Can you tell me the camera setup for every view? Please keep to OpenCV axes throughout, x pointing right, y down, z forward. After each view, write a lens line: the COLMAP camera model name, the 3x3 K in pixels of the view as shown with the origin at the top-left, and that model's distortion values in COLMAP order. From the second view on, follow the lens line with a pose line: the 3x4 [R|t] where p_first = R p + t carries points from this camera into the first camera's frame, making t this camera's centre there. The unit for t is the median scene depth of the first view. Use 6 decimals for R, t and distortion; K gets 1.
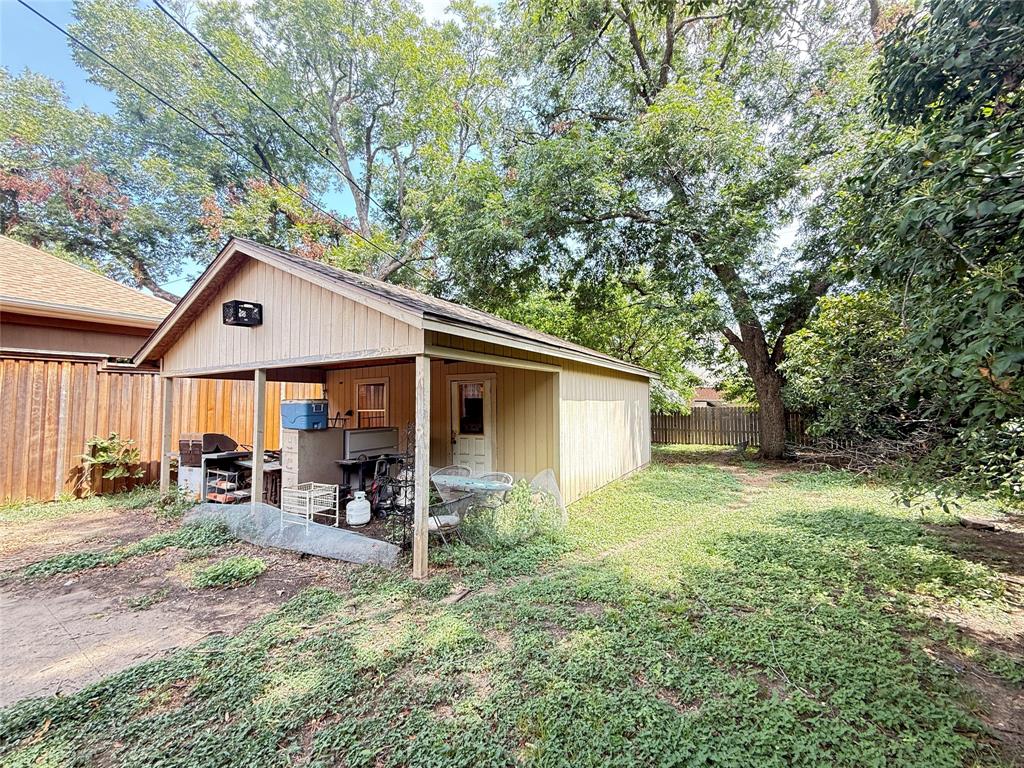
lens RADIAL K [[406.7, 0, 509.3], [0, 406.7, 382.5], [0, 0, 1]] dist [-0.001015, -0.000236]
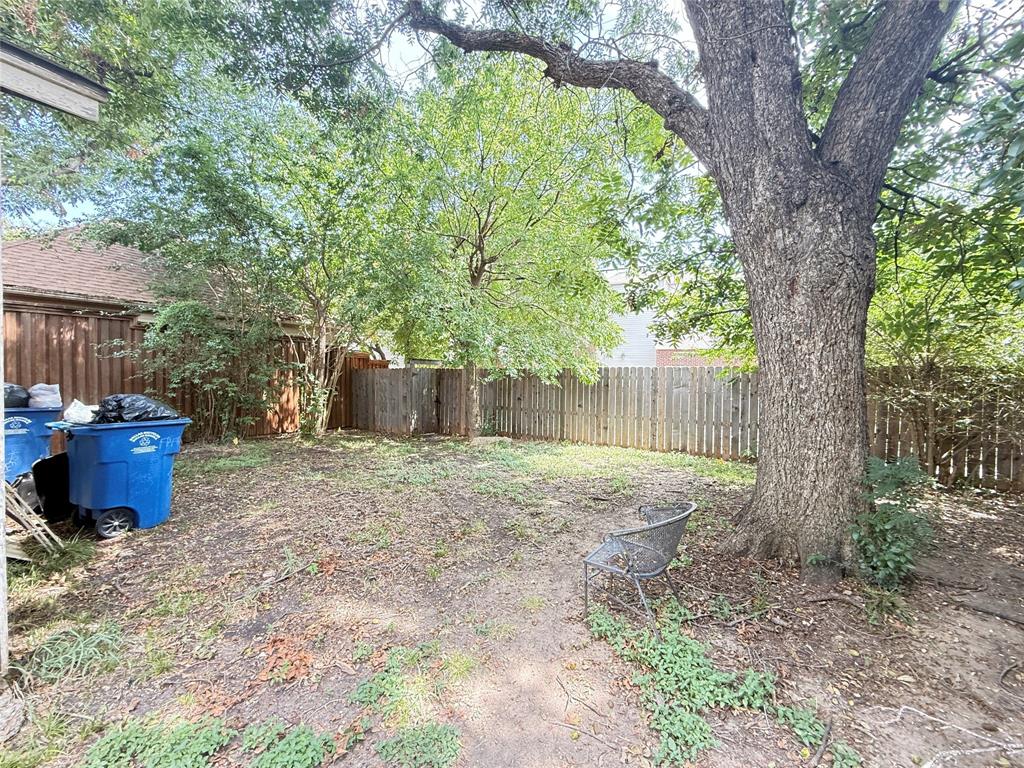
lens RADIAL K [[406.7, 0, 509.3], [0, 406.7, 382.5], [0, 0, 1]] dist [-0.001015, -0.000236]
pose [[0.999826, 0.017887, 0.005251, 0.755000], [-0.018214, 0.997320, 0.070863, 0.108089], [-0.003970, -0.070946, 0.997472, 1.224132]]
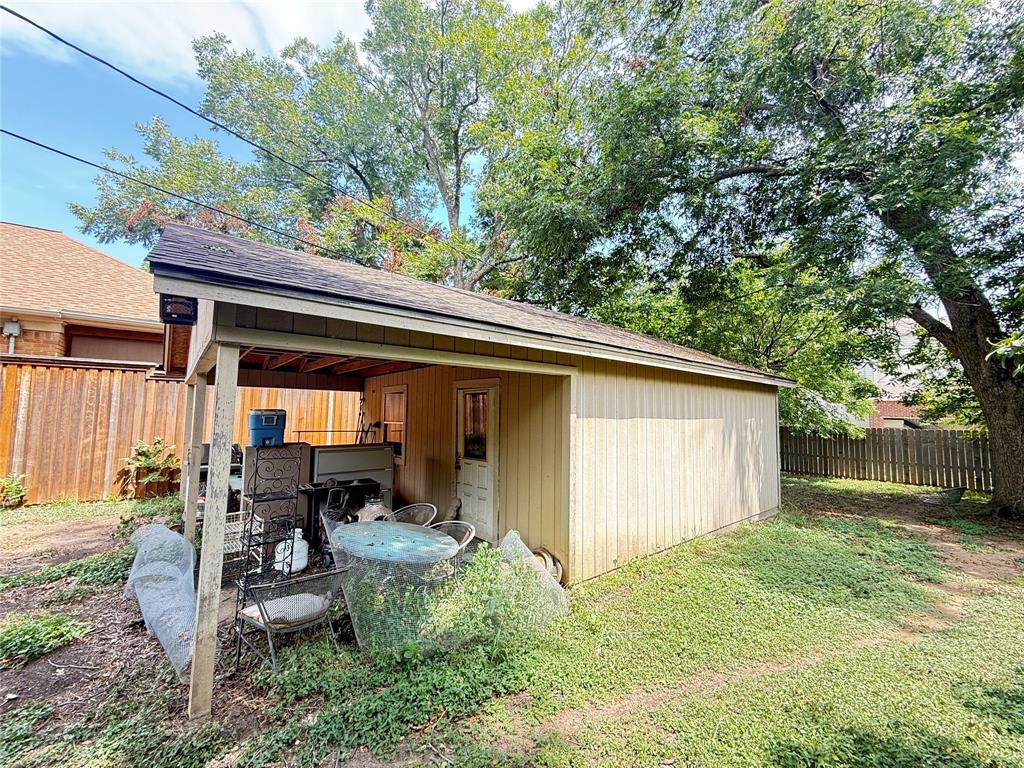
lens RADIAL K [[406.7, 0, 509.3], [0, 406.7, 382.5], [0, 0, 1]] dist [-0.001015, -0.000236]
pose [[0.946254, -0.003056, -0.323410, 0.191435], [-0.004860, 0.999708, -0.023666, 0.001992], [0.323388, 0.023966, 0.945963, 0.269518]]
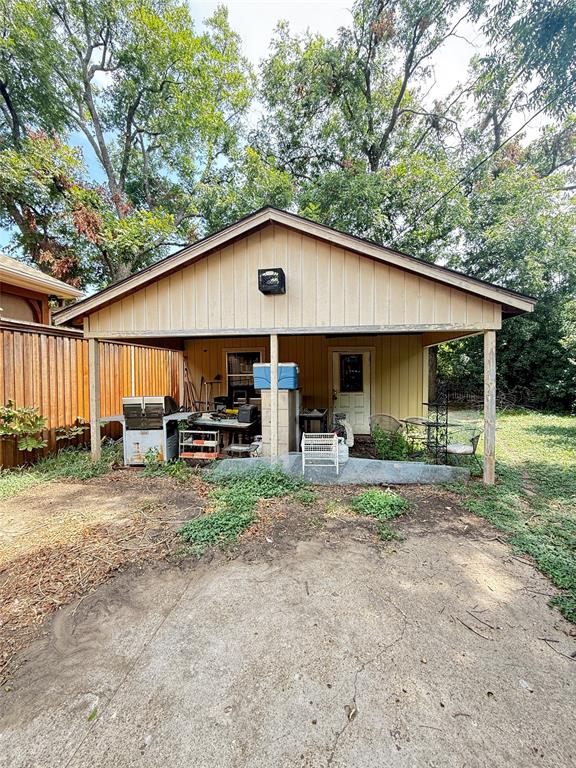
lens RADIAL K [[305.0, 0, 288.4], [0, 305.0, 381.0], [0, 0, 1]] dist [-0.001015, -0.000236]
pose [[0.915035, -0.008412, 0.403286, -0.618566], [-0.021696, 0.997309, 0.070030, 0.022974], [-0.402790, -0.072829, 0.912390, 0.151234]]
